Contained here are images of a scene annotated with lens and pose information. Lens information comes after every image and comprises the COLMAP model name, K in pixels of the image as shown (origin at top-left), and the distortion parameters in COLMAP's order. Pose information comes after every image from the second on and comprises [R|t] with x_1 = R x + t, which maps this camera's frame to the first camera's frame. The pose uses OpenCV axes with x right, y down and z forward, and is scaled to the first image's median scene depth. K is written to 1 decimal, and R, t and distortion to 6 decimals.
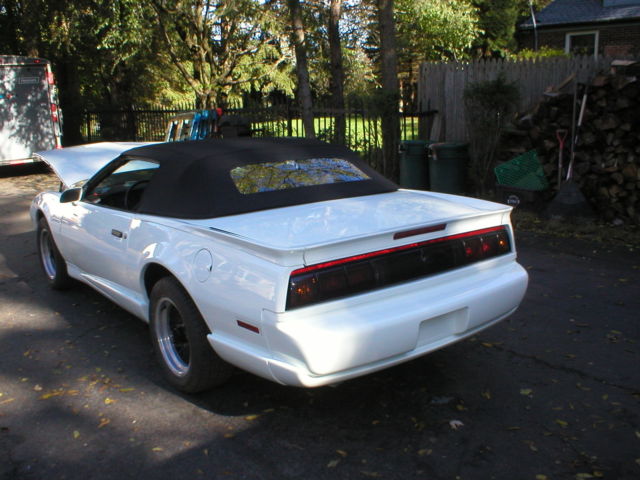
lens RADIAL K [[648.0, 0, 320.0], [0, 648.0, 240.0], [0, 0, 1]] dist [-0.149669, 0.173375]
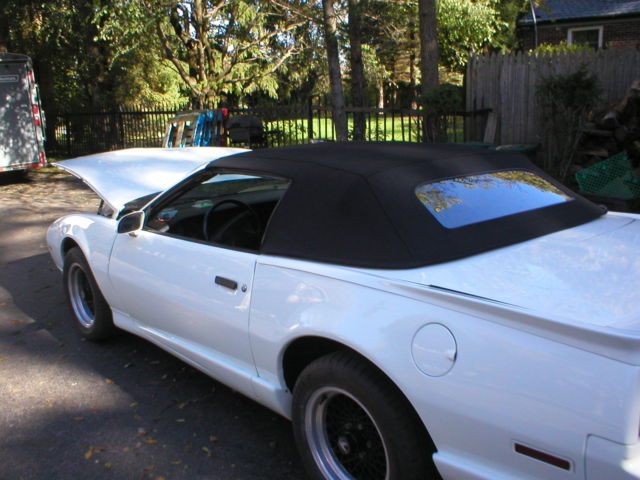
lens RADIAL K [[648.0, 0, 320.0], [0, 648.0, 240.0], [0, 0, 1]] dist [-0.149669, 0.173375]
pose [[0.998240, -0.019215, 0.056104, -0.077954], [0.019331, 0.999812, -0.001529, -0.016320], [-0.056064, 0.002611, 0.998424, 0.092096]]
